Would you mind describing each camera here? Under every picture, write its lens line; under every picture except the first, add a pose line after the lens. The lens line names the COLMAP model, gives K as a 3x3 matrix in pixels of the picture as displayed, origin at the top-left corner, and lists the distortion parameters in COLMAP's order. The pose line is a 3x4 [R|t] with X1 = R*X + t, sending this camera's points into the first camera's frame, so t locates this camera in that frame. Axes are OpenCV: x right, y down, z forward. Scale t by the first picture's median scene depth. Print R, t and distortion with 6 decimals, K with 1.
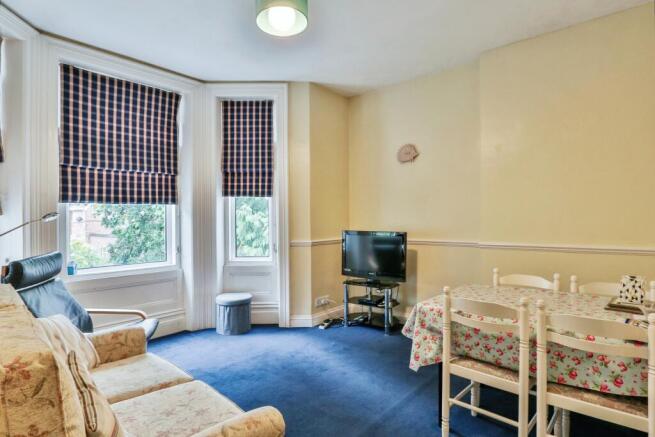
lens RADIAL K [[361.9, 0, 327.5], [0, 361.9, 218.5], [0, 0, 1]] dist [-0.000262, 0.001015]
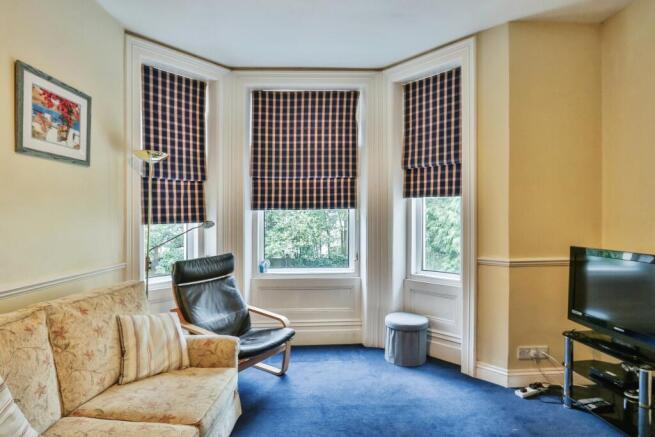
lens RADIAL K [[349.5, 0, 328.4], [0, 349.5, 222.3], [0, 0, 1]] dist [-0.014306, 0.001511]
pose [[0.681222, 0.009179, -0.732020, 0.203026], [0.001124, 0.999907, 0.013584, -0.015815], [0.732076, -0.010077, 0.681148, 0.326681]]
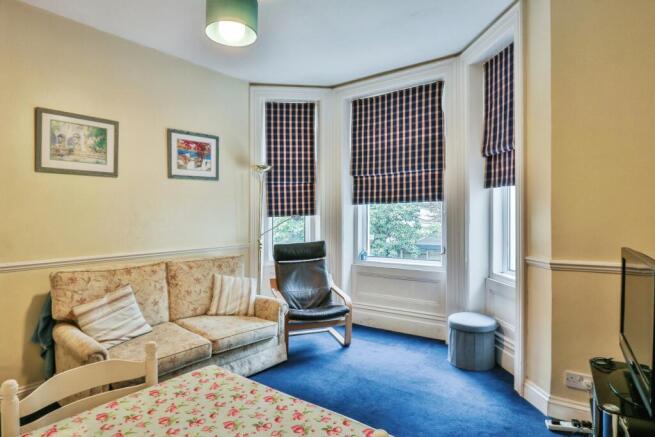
lens RADIAL K [[375.1, 0, 328.1], [0, 375.1, 211.0], [0, 0, 1]] dist [-0.003025, 0.000528]
pose [[0.075312, 0.000006, -0.997160, 0.511998], [0.012117, 0.999926, 0.000922, -0.018243], [0.997086, -0.012152, 0.075306, 0.638558]]
